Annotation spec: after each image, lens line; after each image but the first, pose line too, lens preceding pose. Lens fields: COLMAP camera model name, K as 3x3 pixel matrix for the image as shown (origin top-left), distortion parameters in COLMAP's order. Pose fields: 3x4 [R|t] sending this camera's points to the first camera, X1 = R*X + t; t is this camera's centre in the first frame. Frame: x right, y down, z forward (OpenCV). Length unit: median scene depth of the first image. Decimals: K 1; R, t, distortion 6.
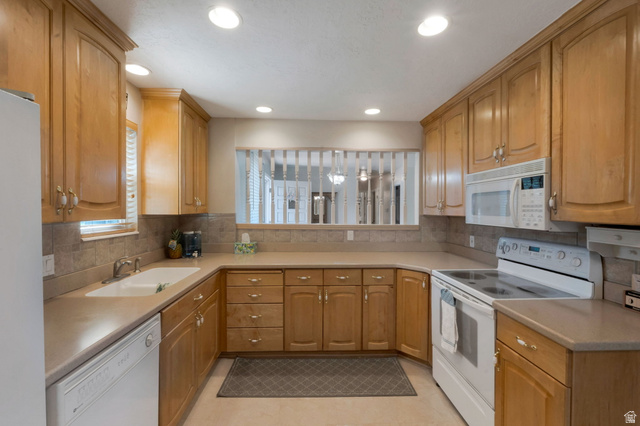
lens RADIAL K [[278.2, 0, 321.2], [0, 278.2, 209.8], [0, 0, 1]] dist [-0.000132, -0.000784]
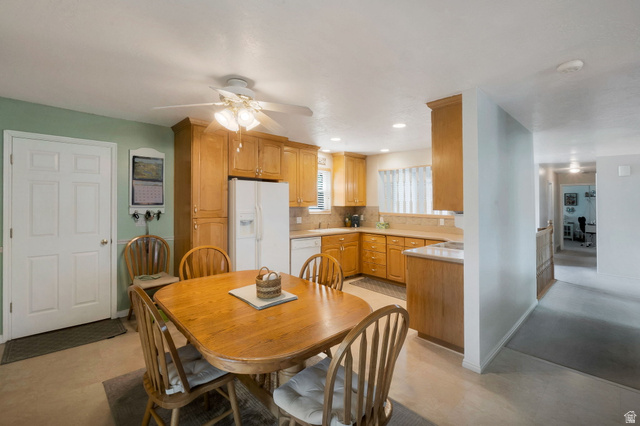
lens RADIAL K [[278.2, 0, 317.6], [0, 278.2, 201.9], [0, 0, 1]] dist [-0.000132, -0.000784]
pose [[0.645897, -0.000884, -0.763424, 1.004269], [-0.012583, 0.999851, -0.011804, 0.012091], [0.763321, 0.017231, 0.645790, -0.585742]]
